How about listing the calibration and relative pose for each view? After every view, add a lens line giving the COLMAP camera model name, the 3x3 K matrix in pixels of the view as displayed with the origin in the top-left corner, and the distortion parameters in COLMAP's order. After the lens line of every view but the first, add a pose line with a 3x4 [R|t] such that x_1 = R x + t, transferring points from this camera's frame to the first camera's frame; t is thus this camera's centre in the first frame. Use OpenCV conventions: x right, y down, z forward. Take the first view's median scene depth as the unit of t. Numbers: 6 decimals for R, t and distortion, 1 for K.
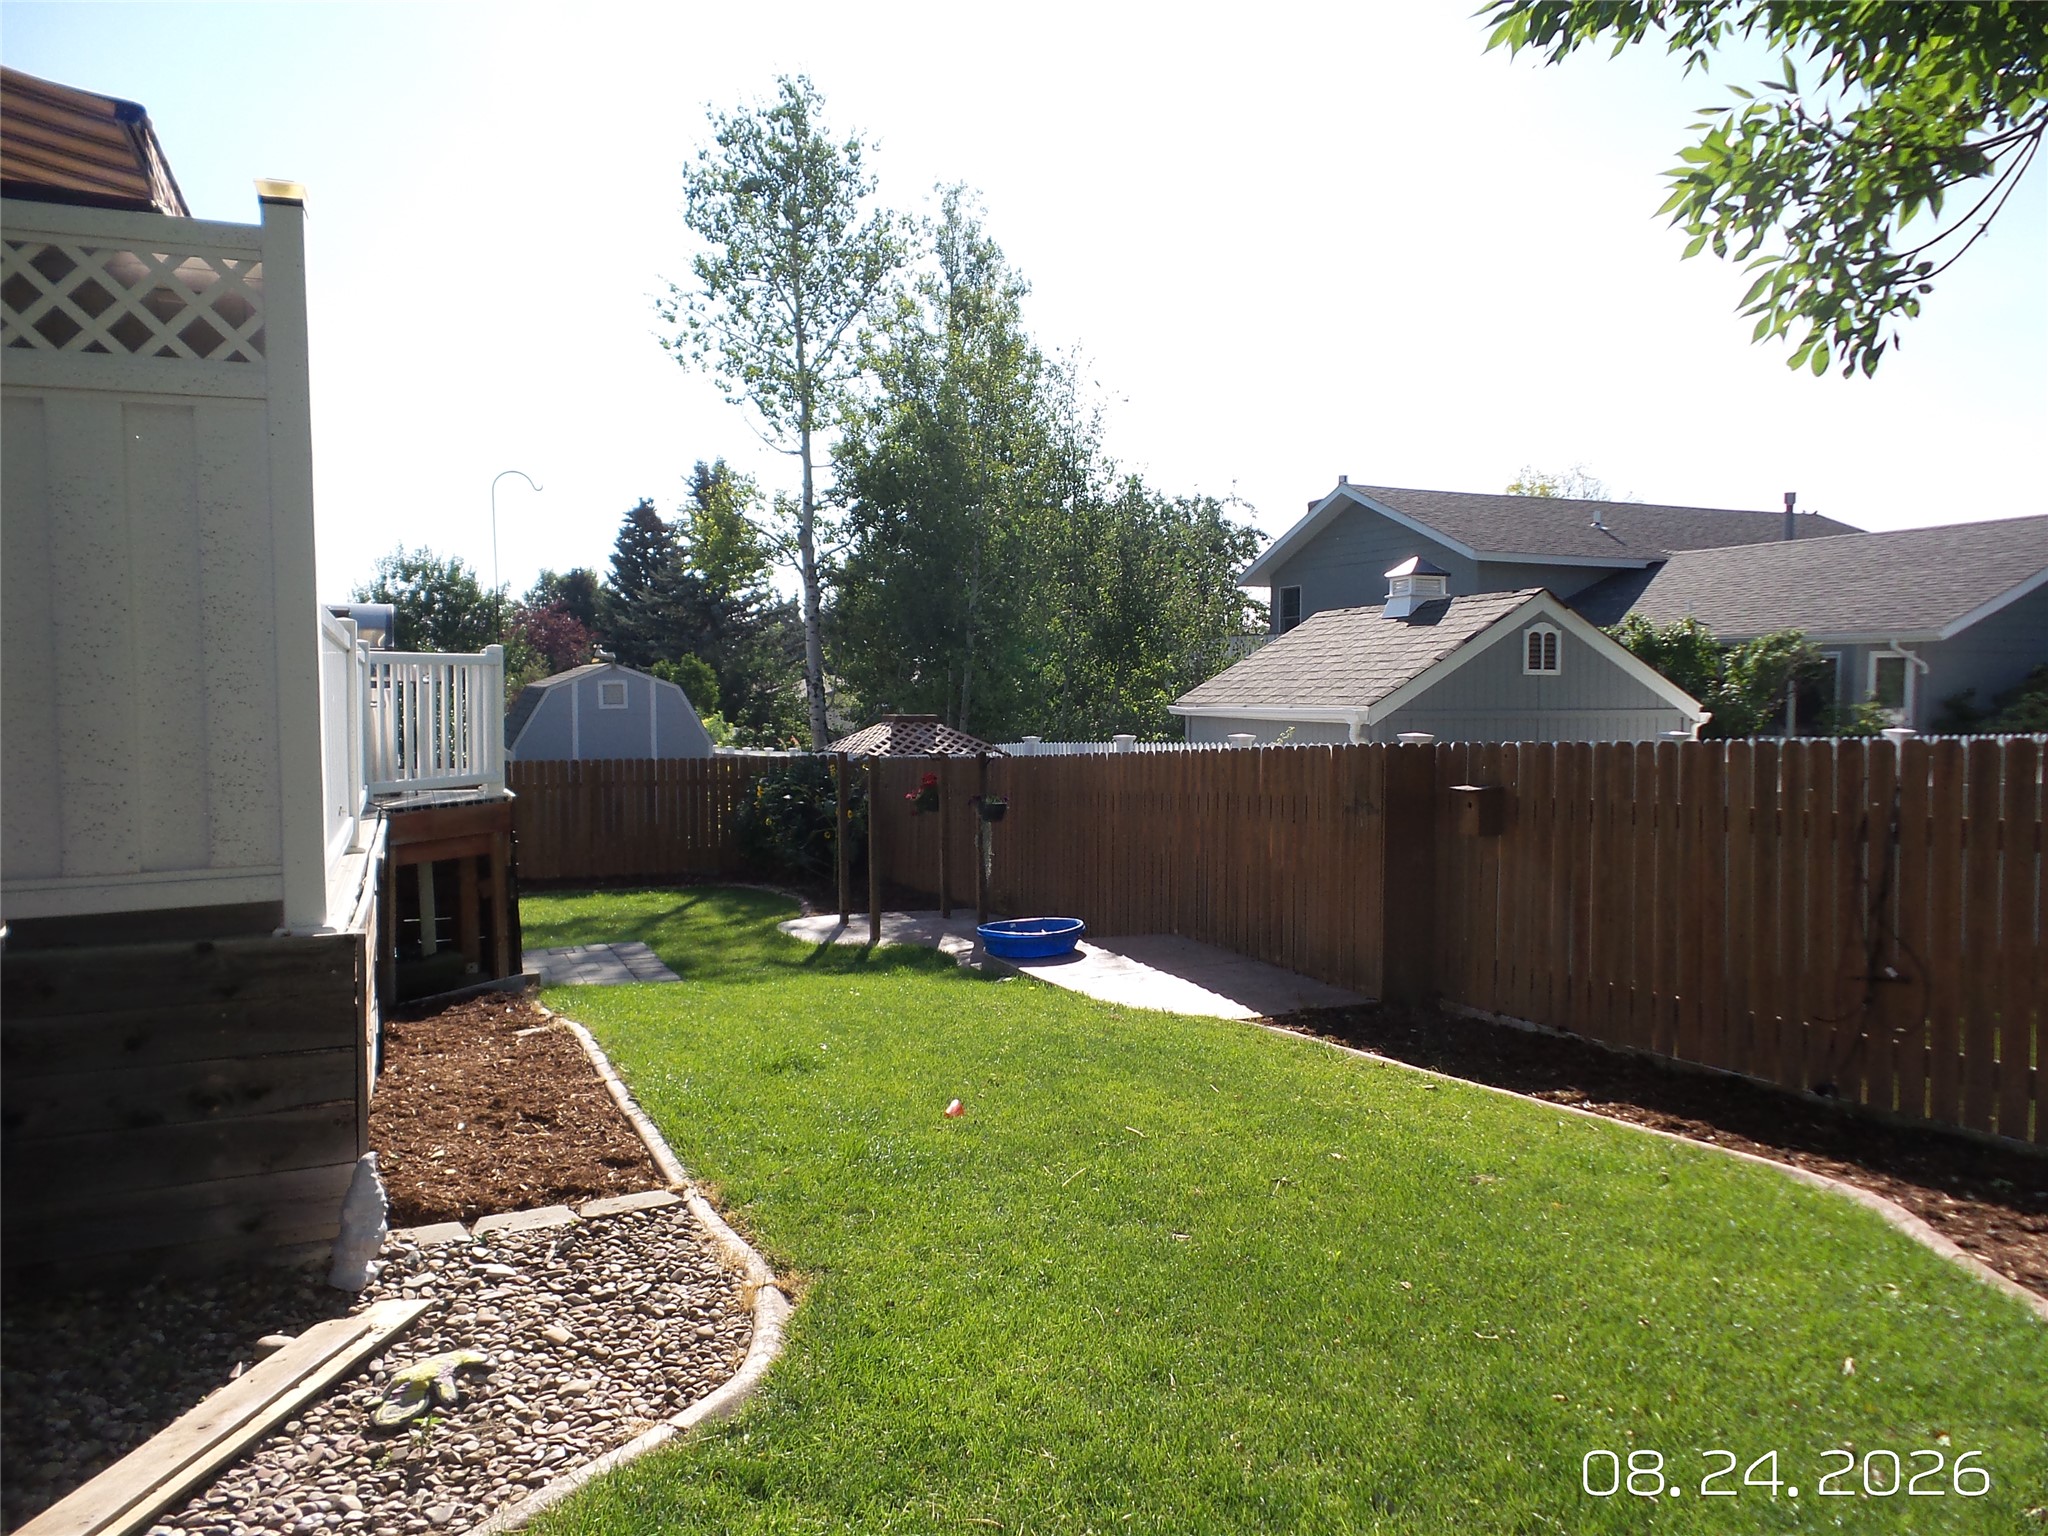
lens RADIAL K [[1436.9, 0, 1024.0], [0, 1436.9, 768.0], [0, 0, 1]] dist [0.009335, 0.003430]
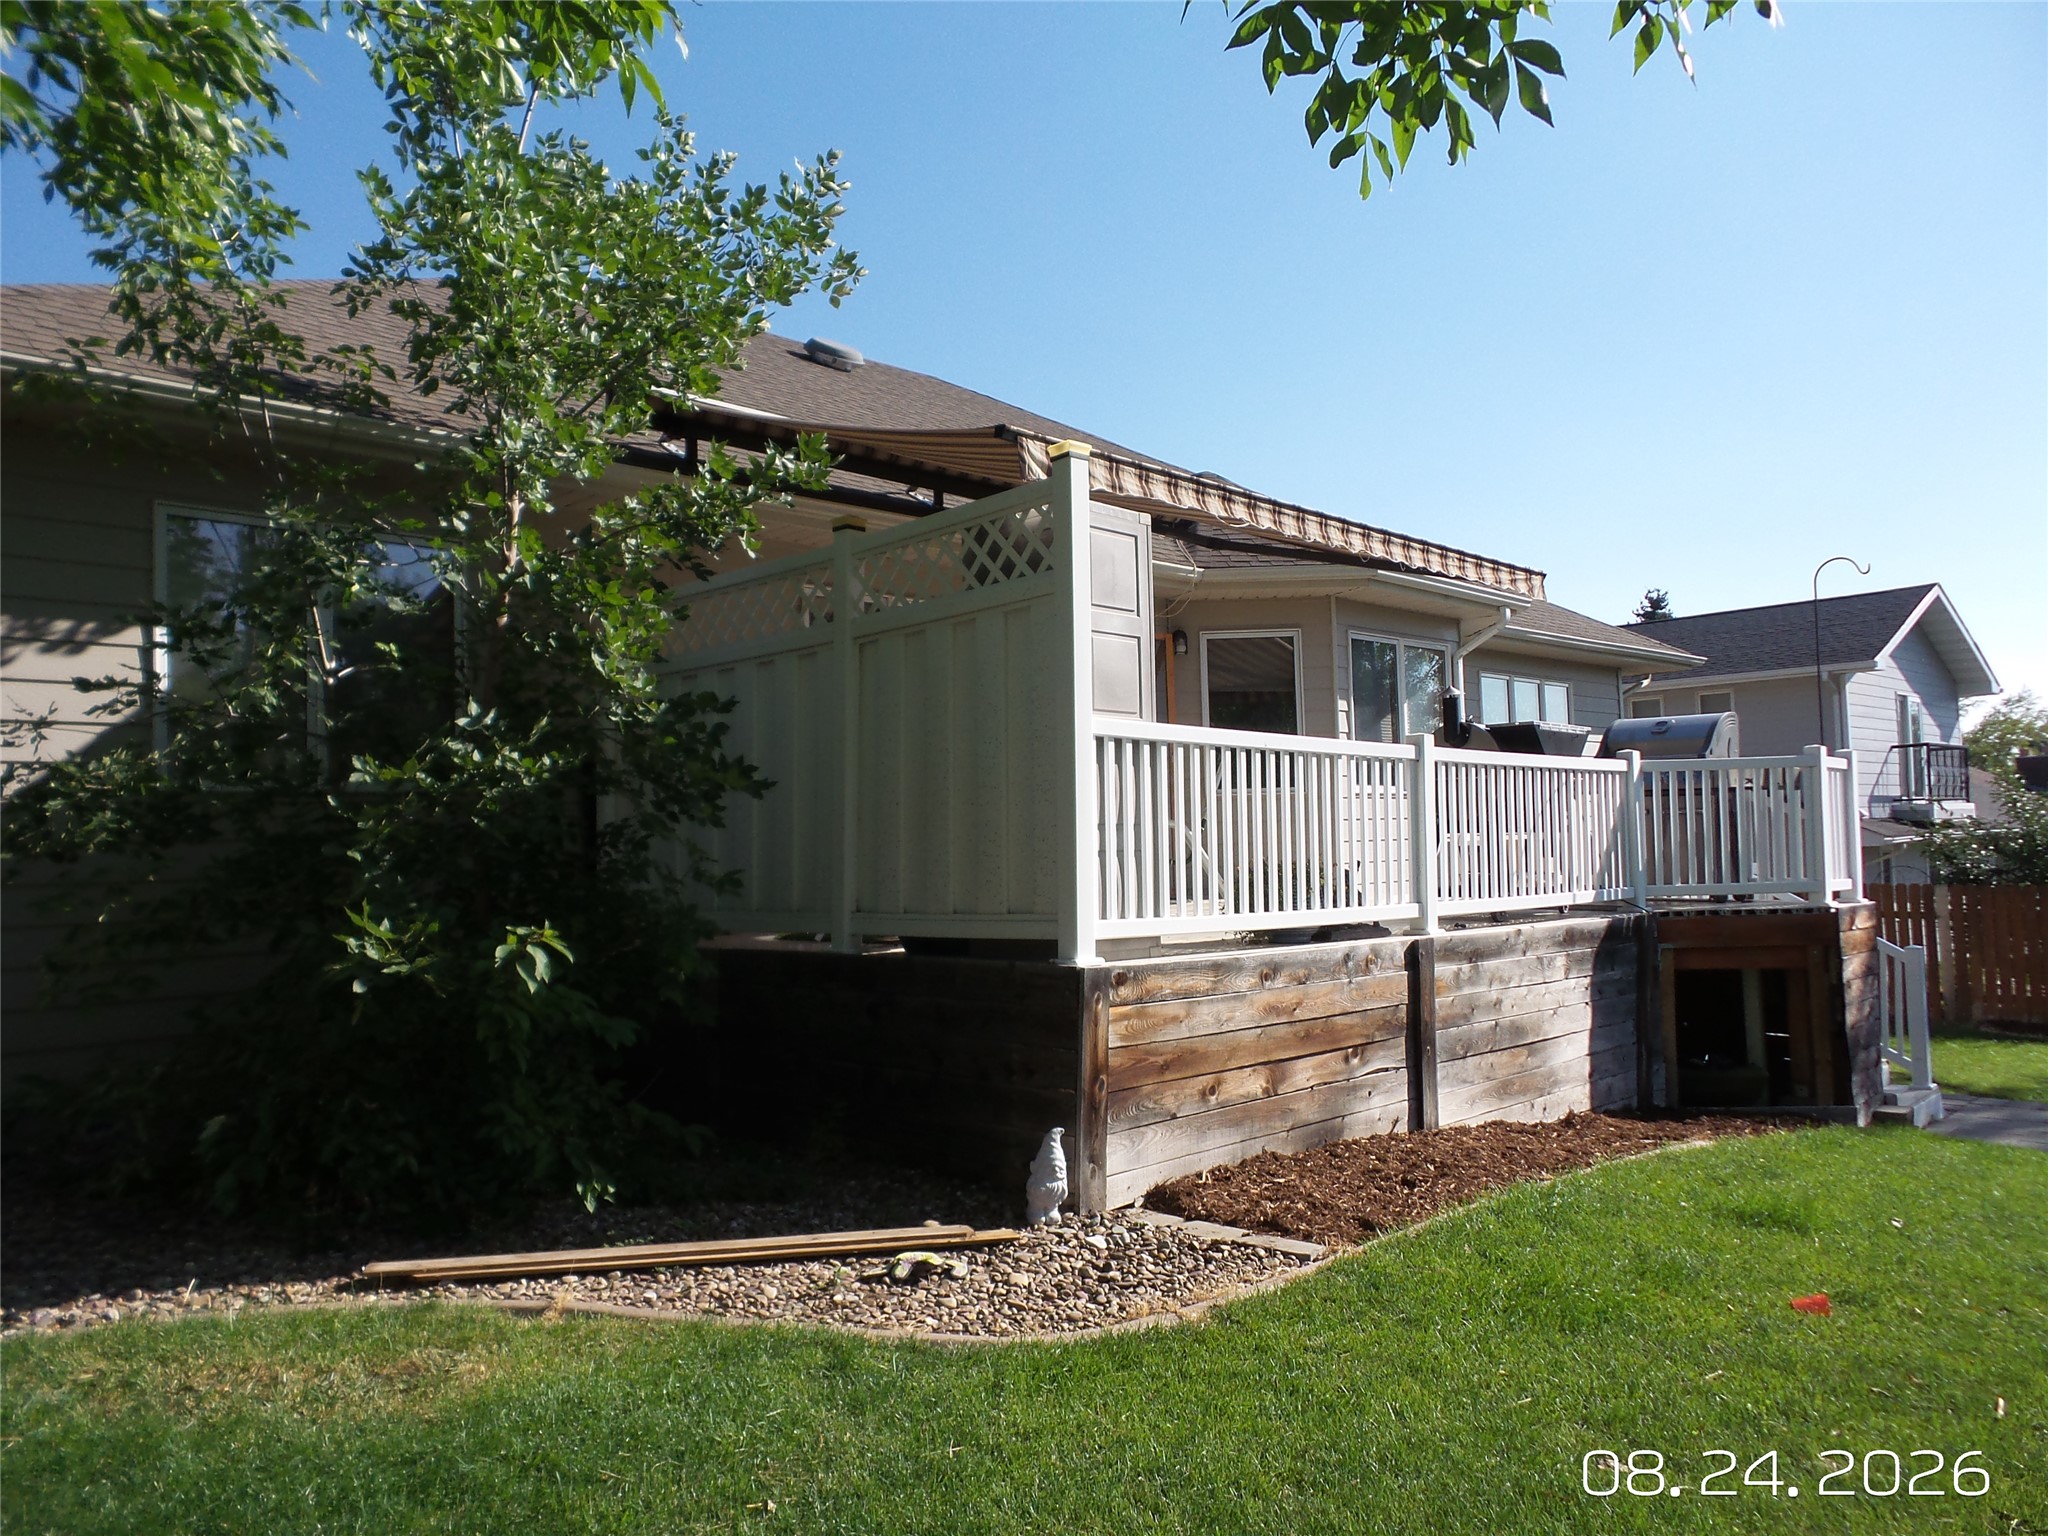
lens RADIAL K [[1436.9, 0, 1024.0], [0, 1436.9, 768.0], [0, 0, 1]] dist [0.009335, 0.003430]
pose [[0.348836, -0.057386, -0.935425, 0.772098], [-0.025628, 0.997166, -0.070731, 0.023201], [0.936833, 0.048647, 0.346377, 0.451735]]
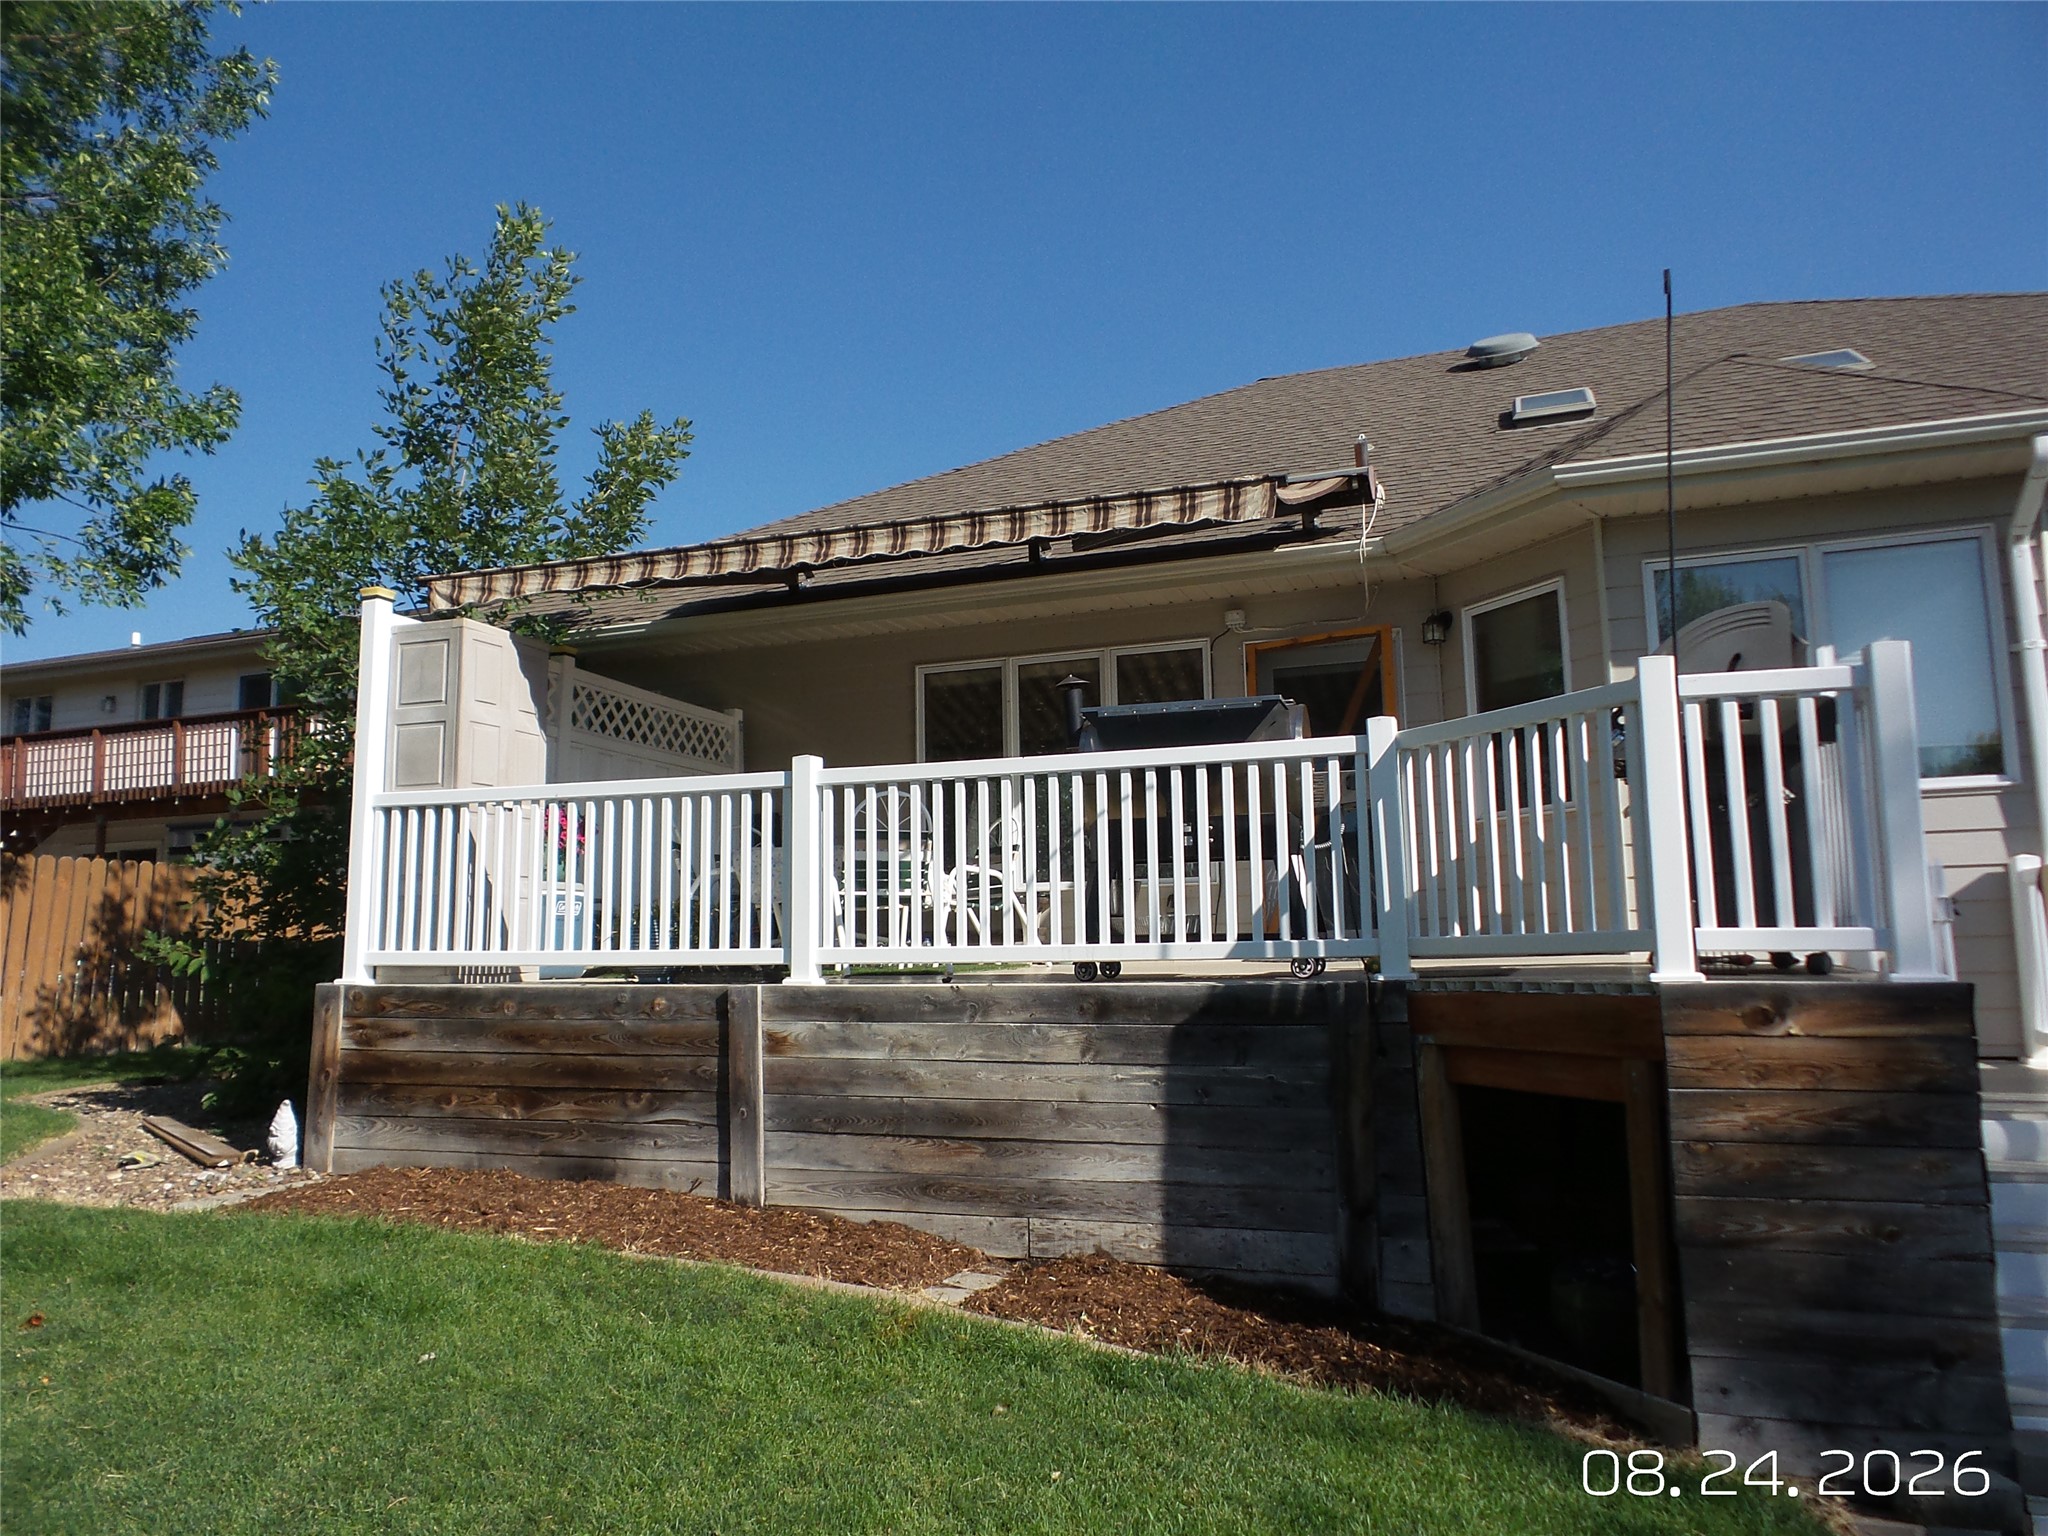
lens RADIAL K [[1436.9, 0, 1024.0], [0, 1436.9, 768.0], [0, 0, 1]] dist [0.009335, 0.003430]
pose [[-0.697719, -0.077881, -0.712125, 0.221977], [-0.018382, 0.995692, -0.090882, -0.006056], [0.716136, -0.050320, -0.696145, 2.847405]]
